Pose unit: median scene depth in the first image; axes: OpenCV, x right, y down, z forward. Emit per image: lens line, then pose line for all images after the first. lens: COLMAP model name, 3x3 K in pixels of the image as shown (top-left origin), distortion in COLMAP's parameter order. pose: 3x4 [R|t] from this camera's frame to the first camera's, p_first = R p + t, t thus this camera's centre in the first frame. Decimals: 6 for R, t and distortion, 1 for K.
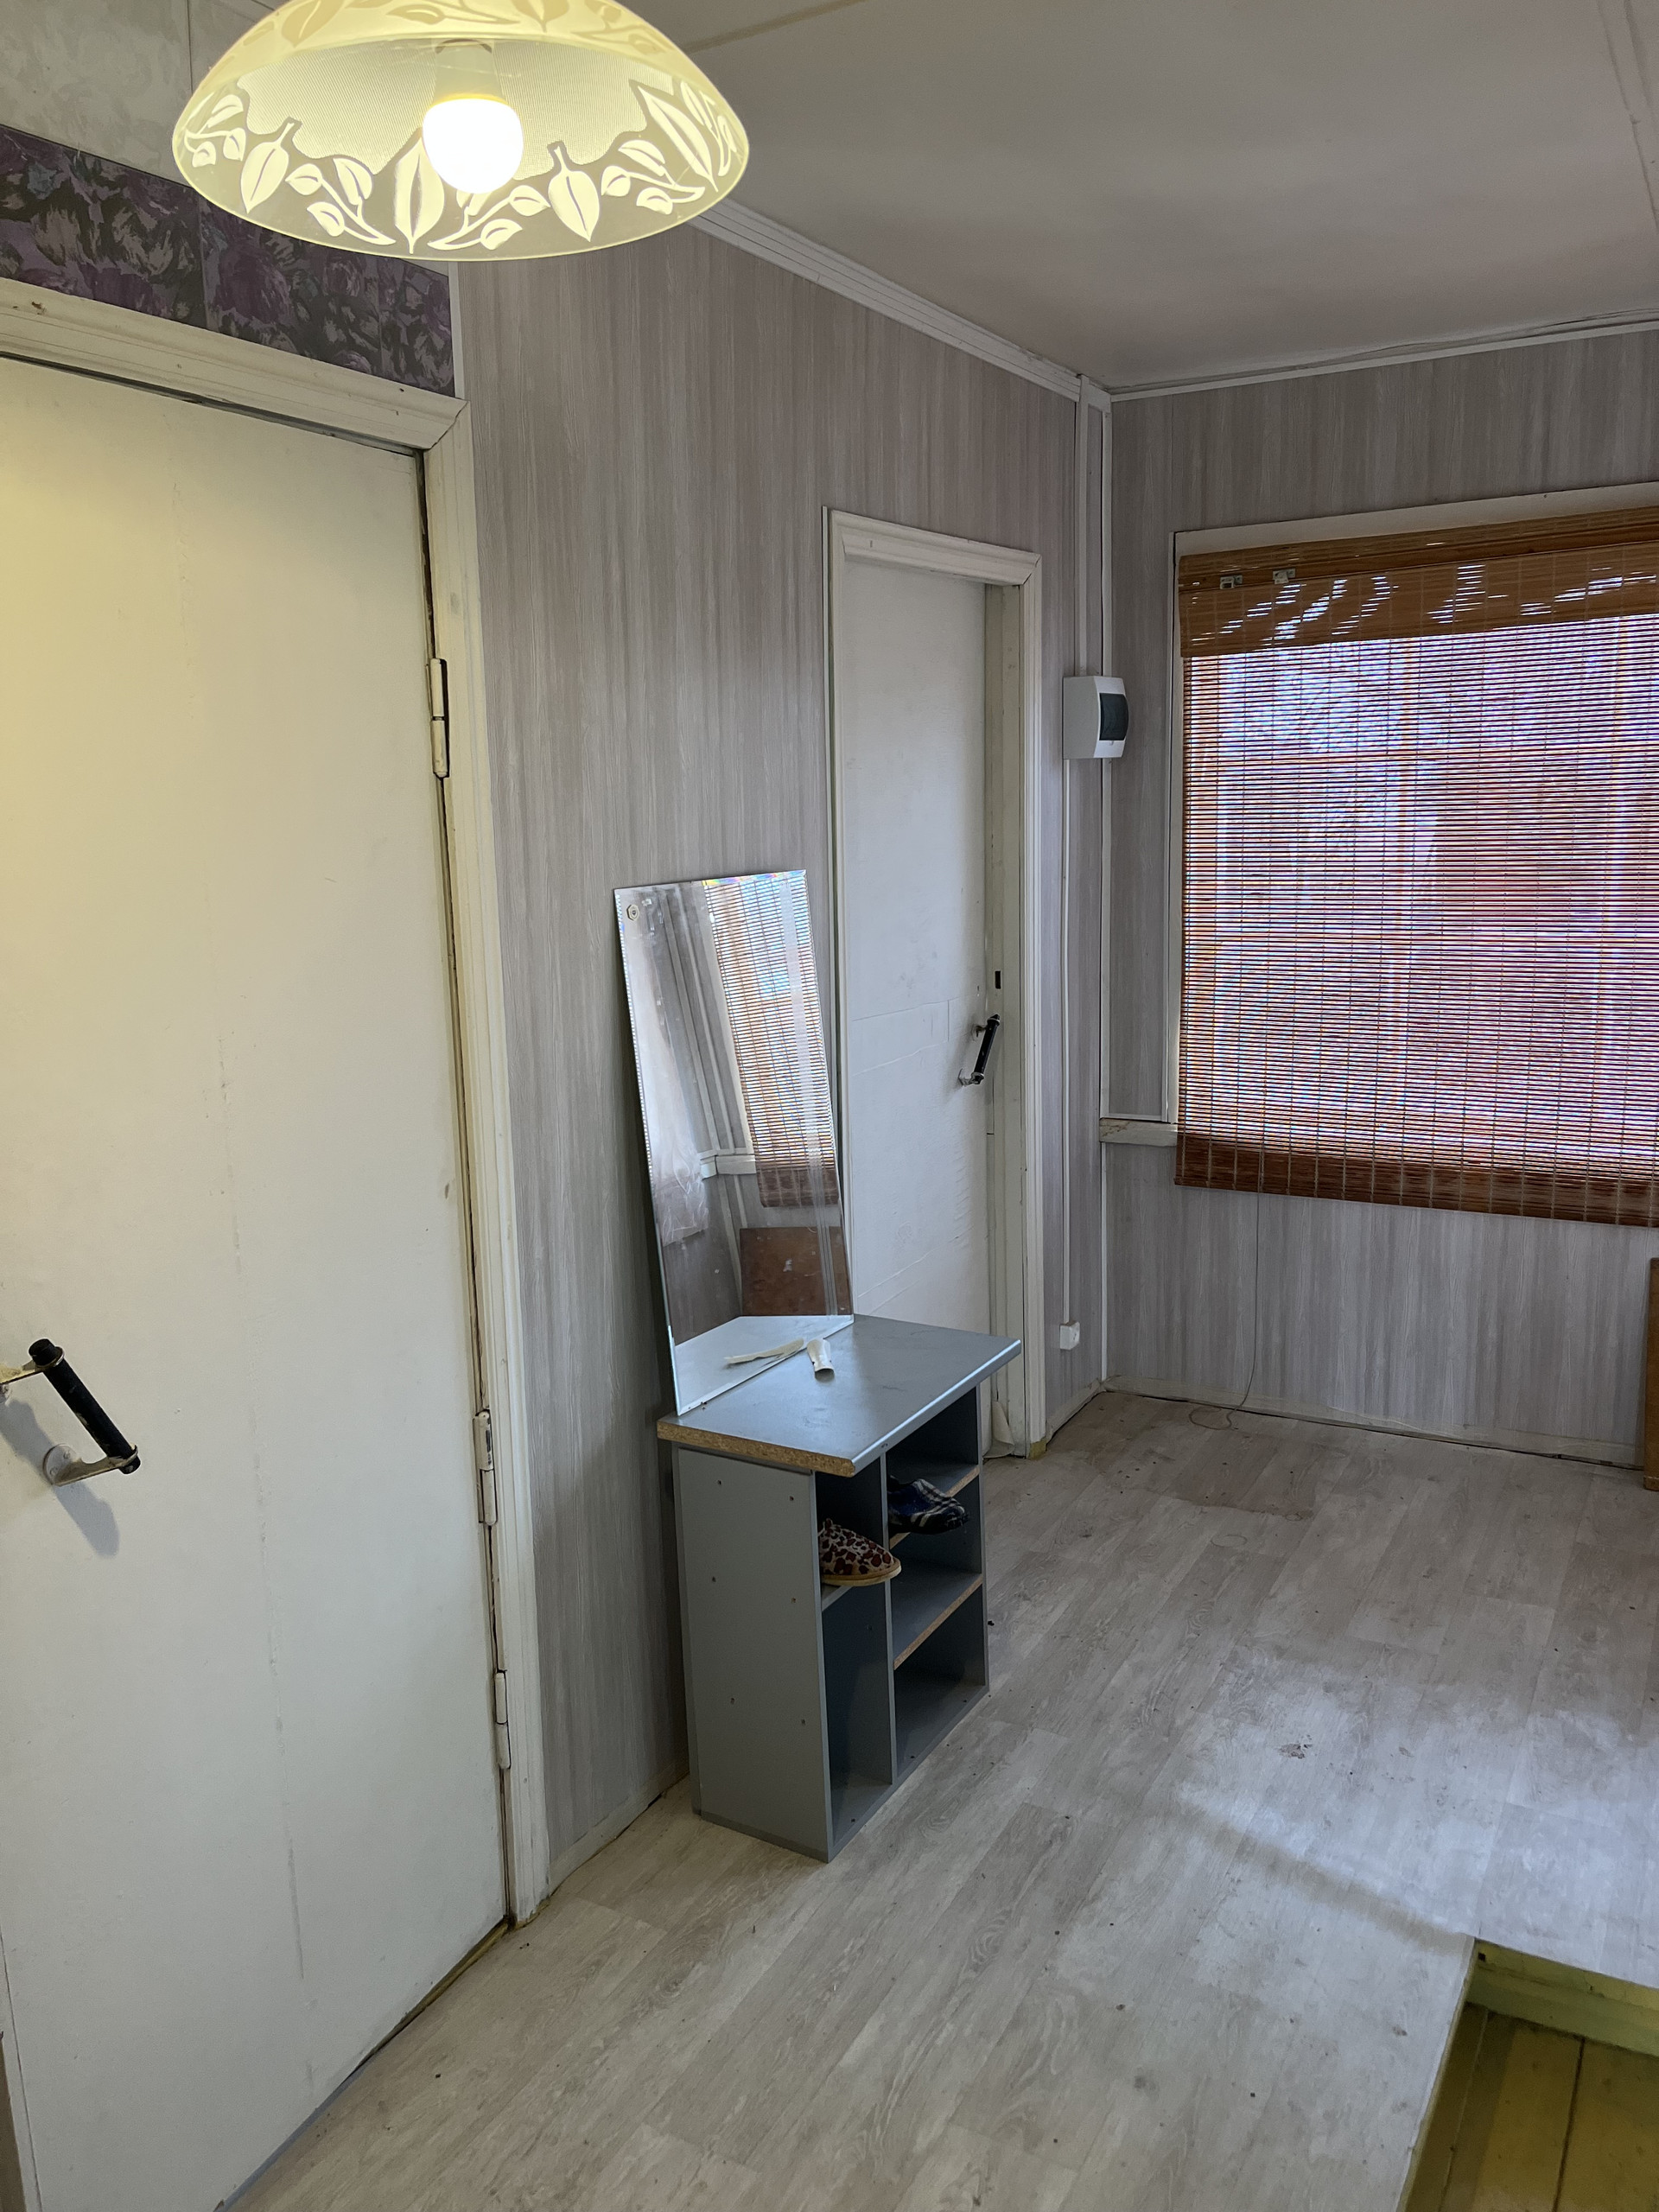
lens RADIAL K [[1668.7, 0, 833.6], [0, 1668.7, 1080.7], [0, 0, 1]] dist [0.063216, -0.084202]
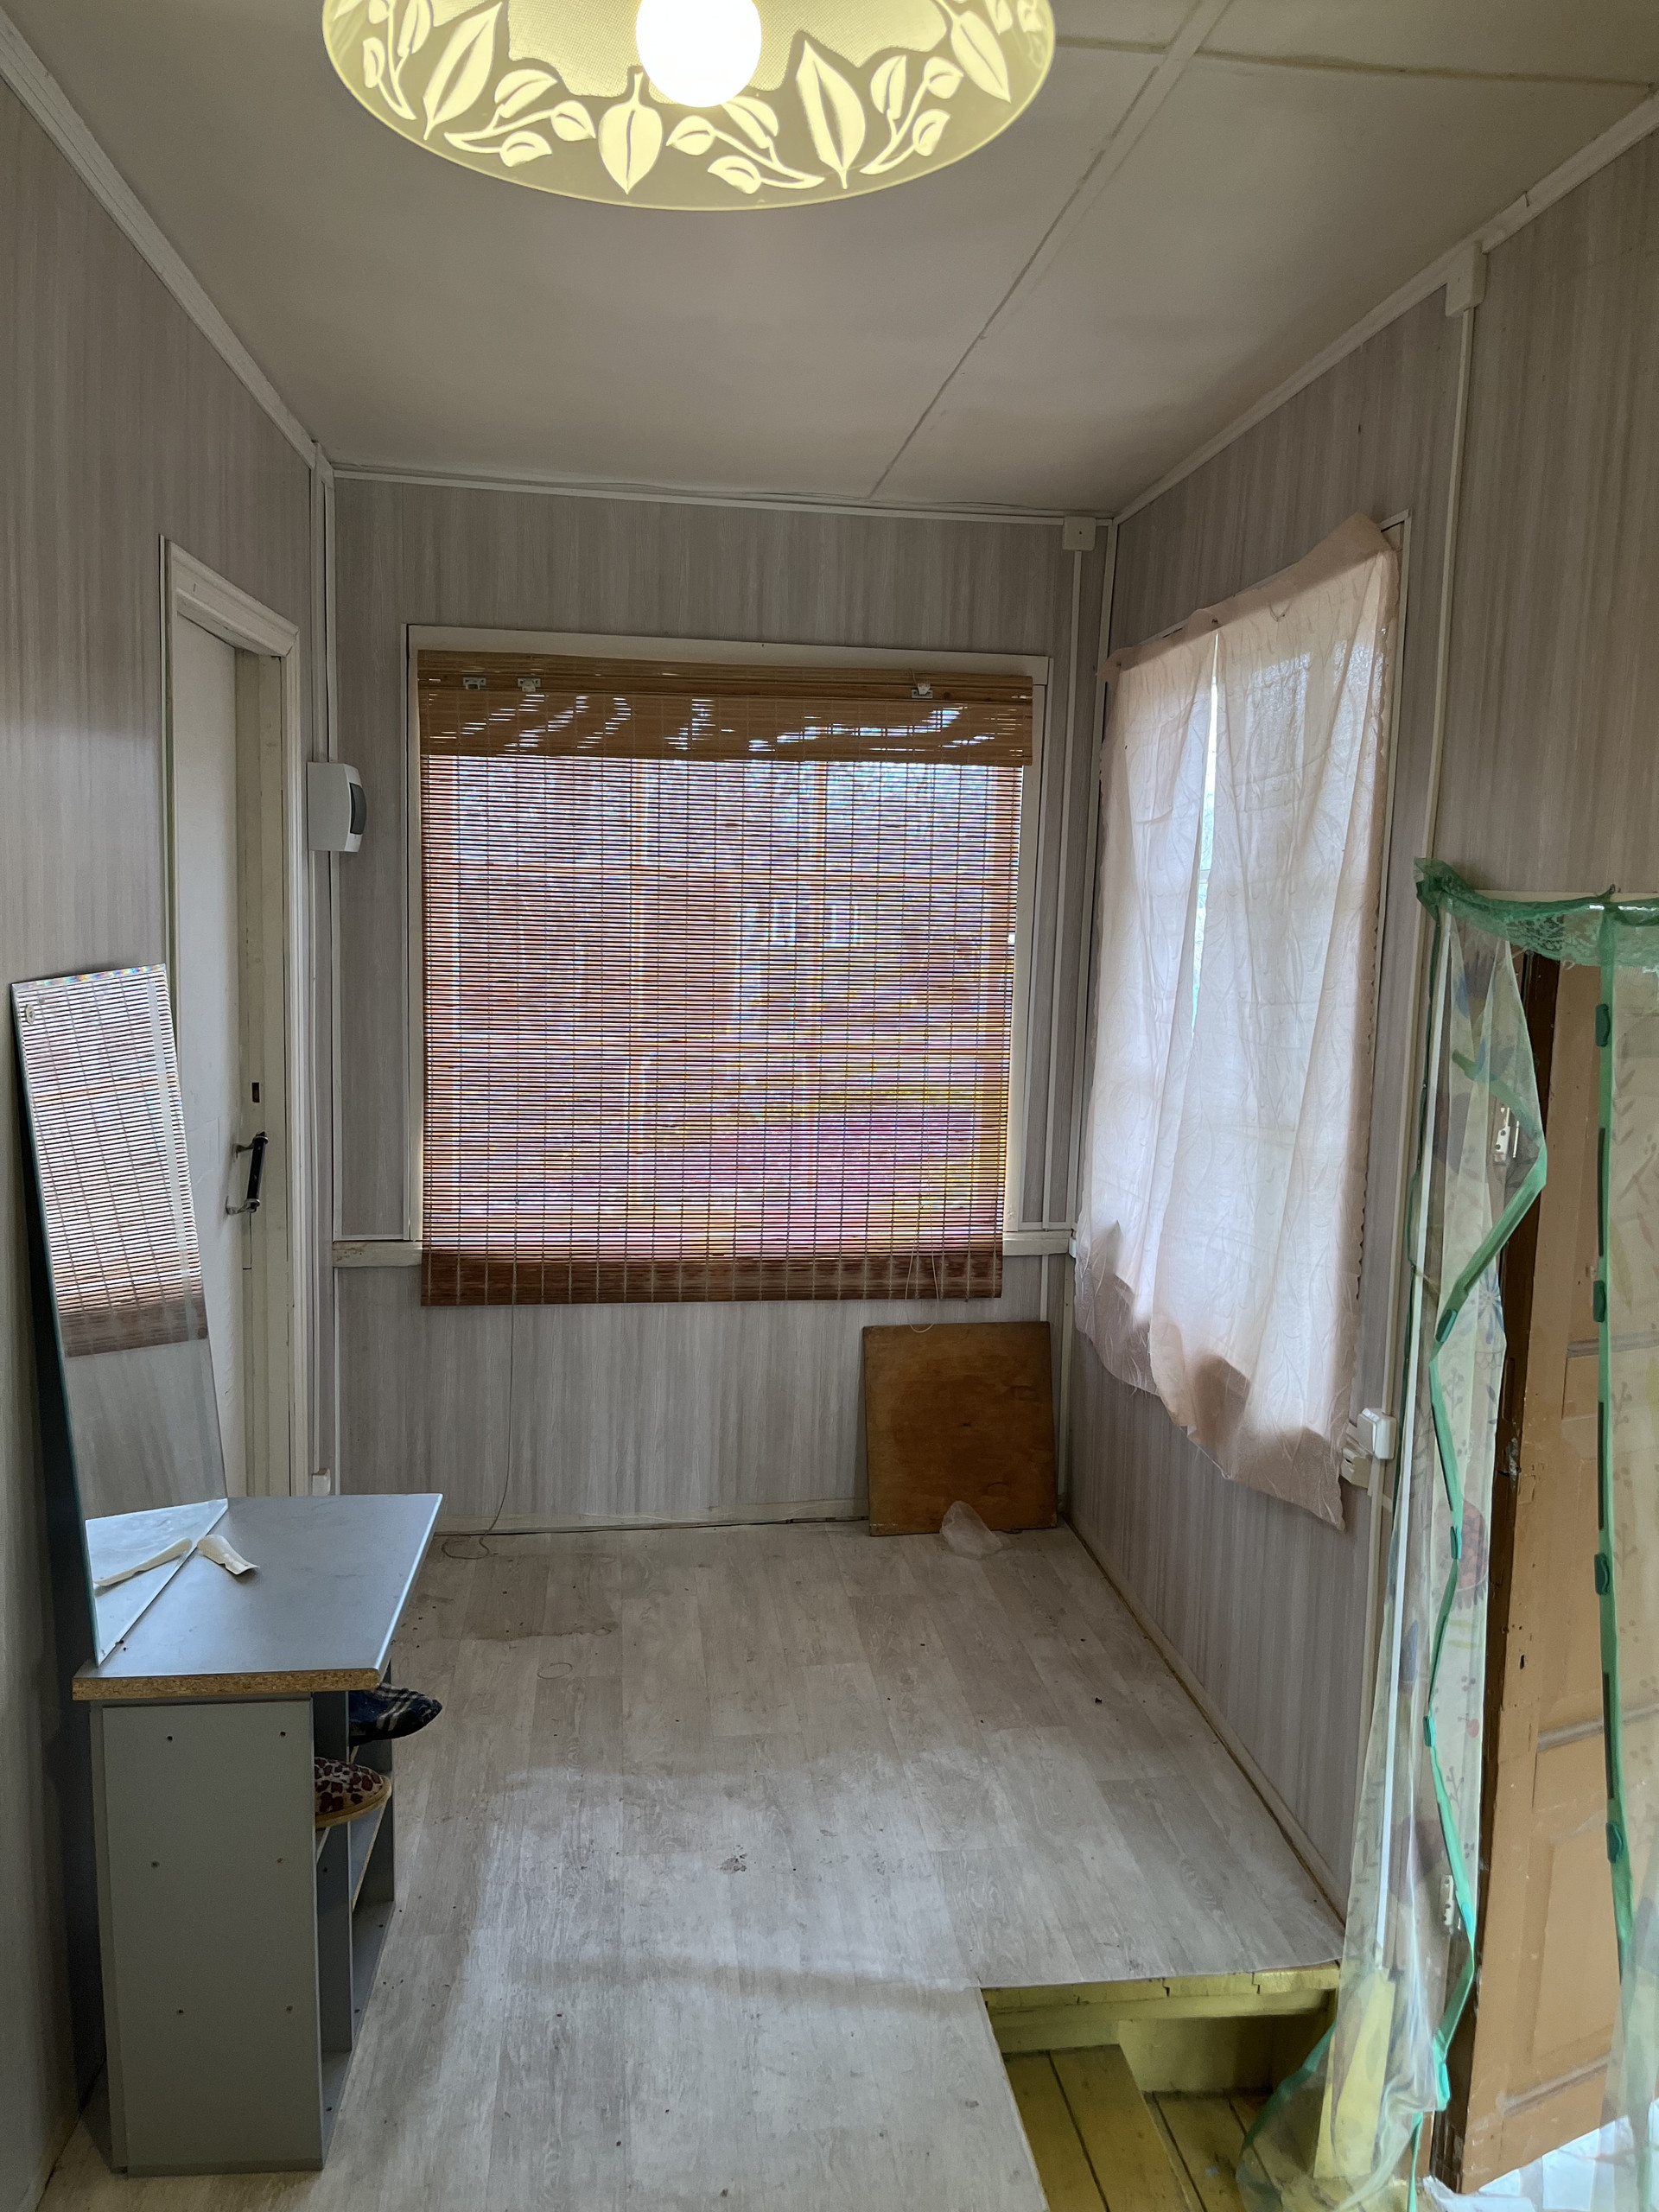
lens RADIAL K [[1668.7, 0, 841.8], [0, 1668.7, 1091.0], [0, 0, 1]] dist [0.063216, -0.084202]
pose [[0.798181, -0.021328, 0.602040, -0.195700], [0.056048, 0.997667, -0.038965, -0.009604], [-0.599805, 0.064844, 0.797514, 0.109914]]
